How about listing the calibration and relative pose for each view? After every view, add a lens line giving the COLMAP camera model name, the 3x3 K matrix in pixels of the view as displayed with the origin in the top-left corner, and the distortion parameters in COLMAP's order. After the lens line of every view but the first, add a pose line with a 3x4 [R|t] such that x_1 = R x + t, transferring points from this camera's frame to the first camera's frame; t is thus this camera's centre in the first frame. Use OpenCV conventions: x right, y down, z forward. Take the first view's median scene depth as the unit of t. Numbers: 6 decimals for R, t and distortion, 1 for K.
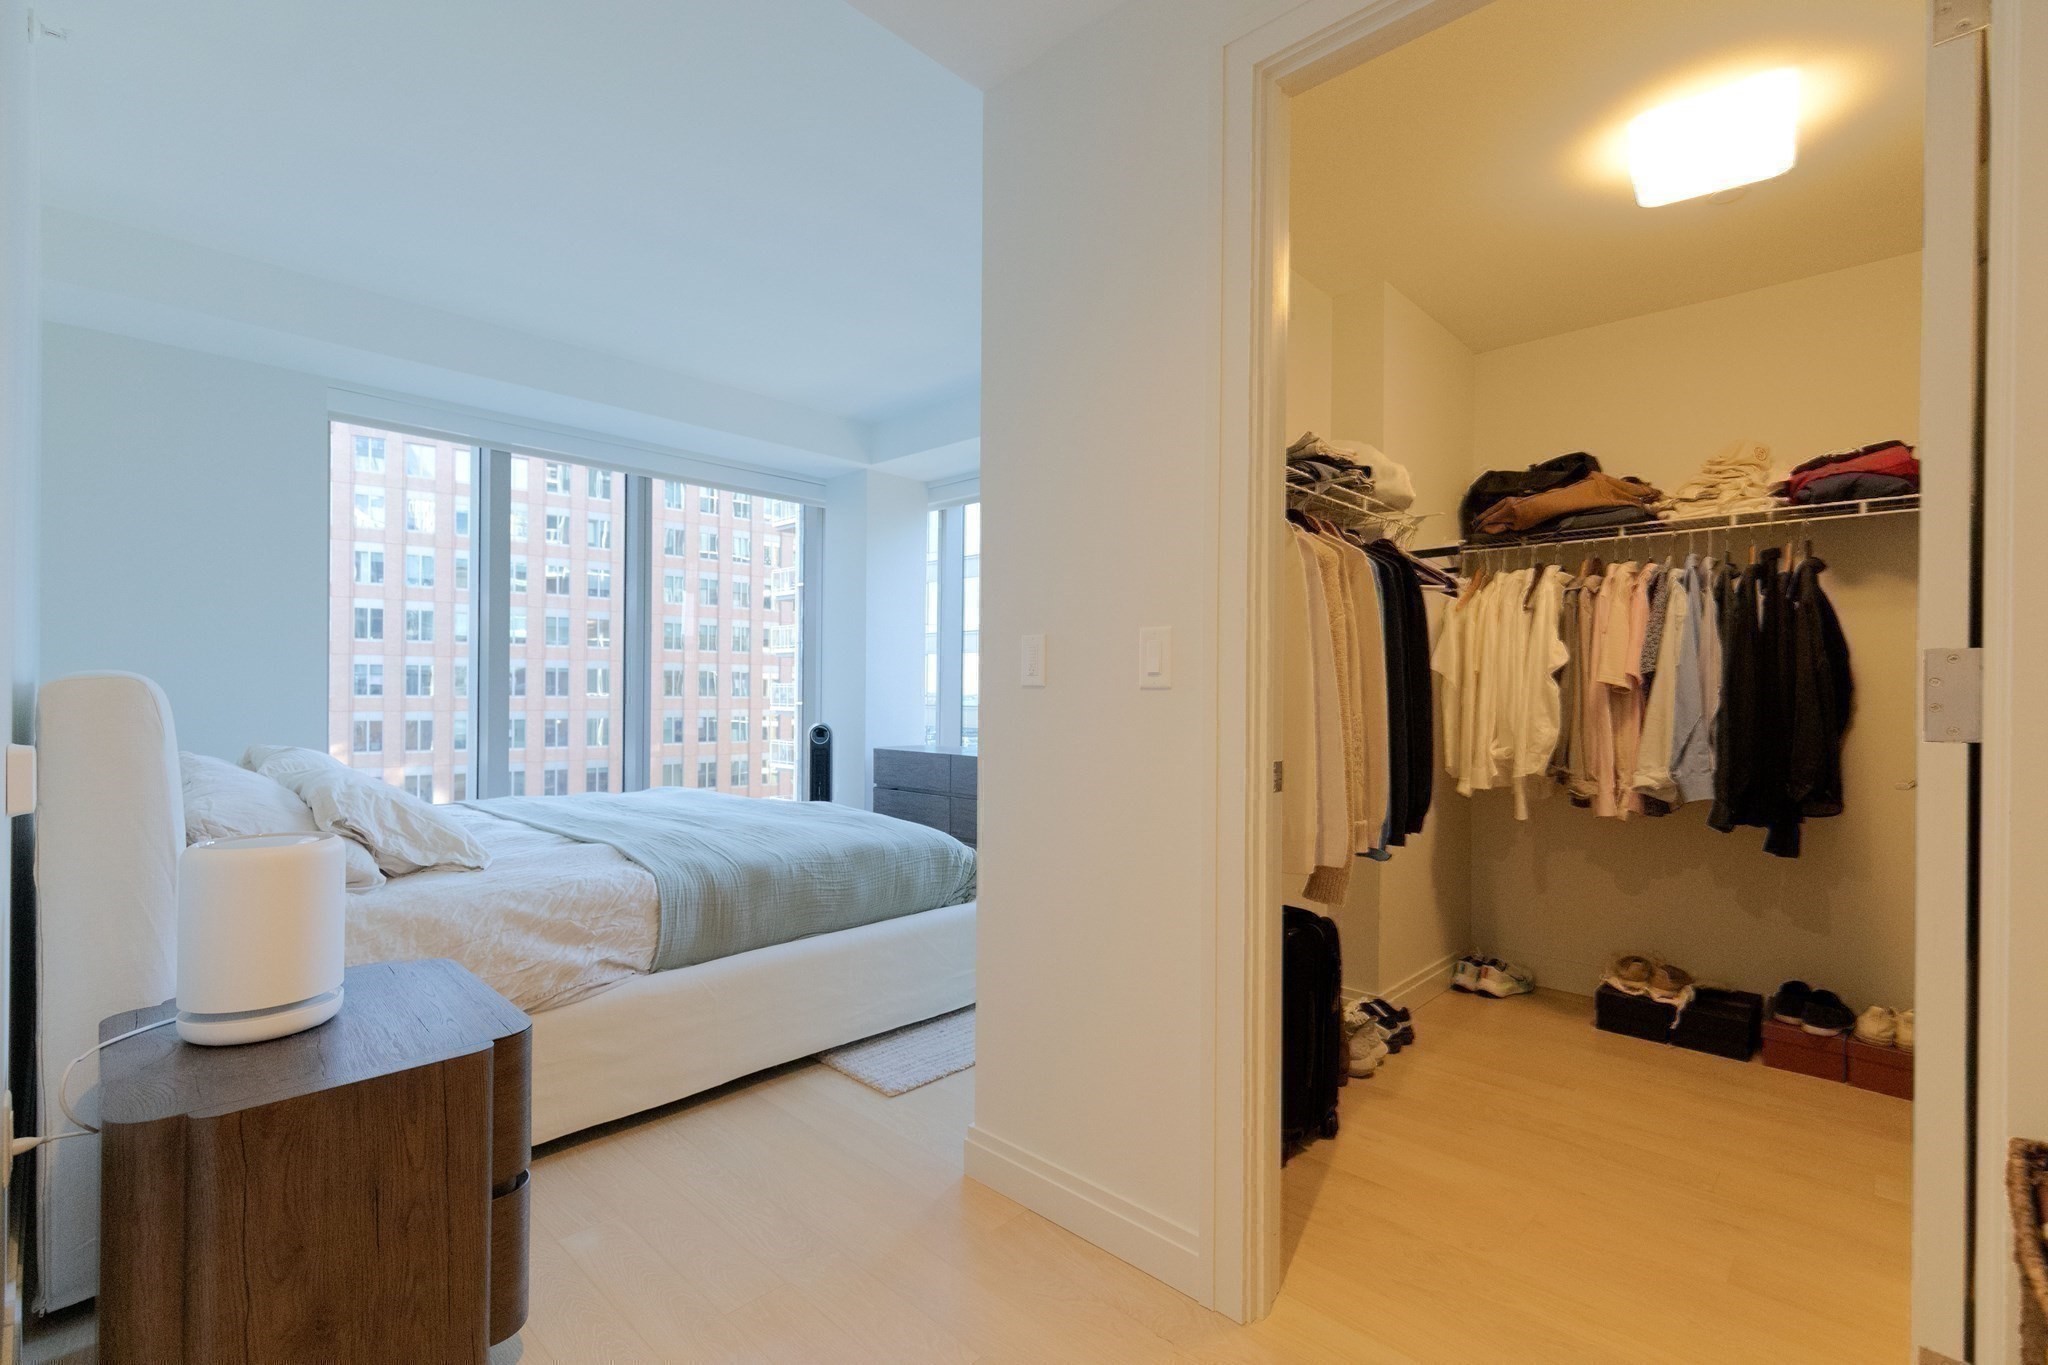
lens RADIAL K [[917.3, 0, 1028.4], [0, 917.3, 687.2], [0, 0, 1]] dist [0.000283, -0.001078]
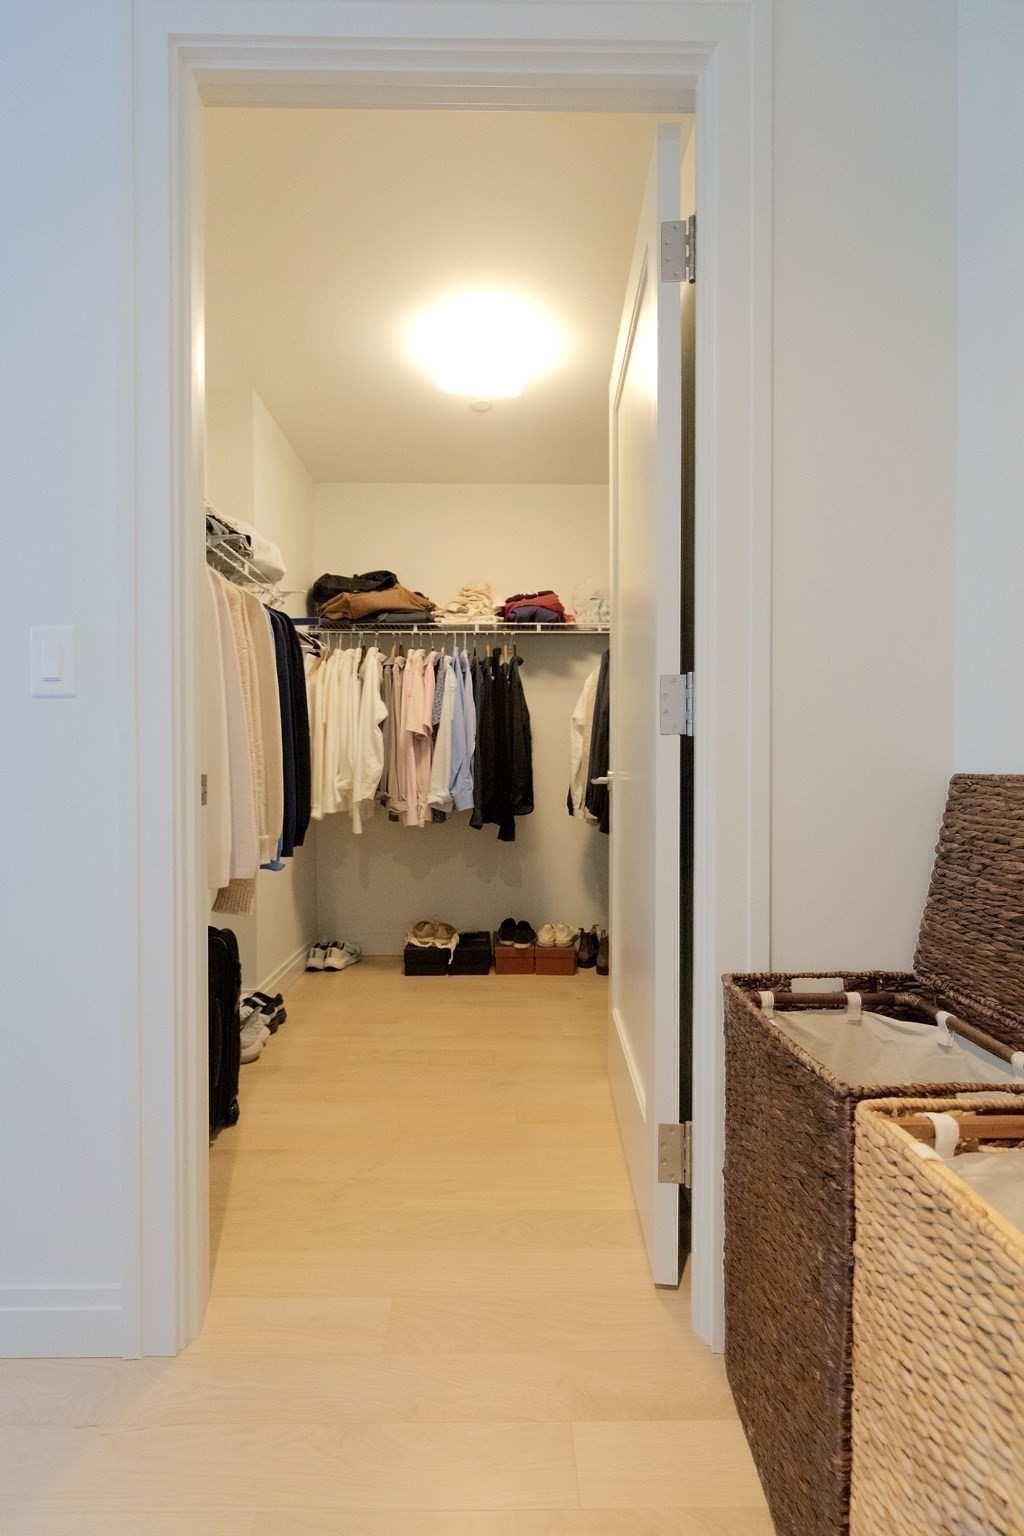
lens RADIAL K [[688.0, 0, 507.4], [0, 688.0, 771.1], [0, 0, 1]] dist [0.000283, -0.001078]
pose [[0.715242, -0.018524, 0.698631, -0.006945], [0.007131, 0.999790, 0.019208, 0.037103], [-0.698840, -0.008757, 0.715224, 0.135225]]
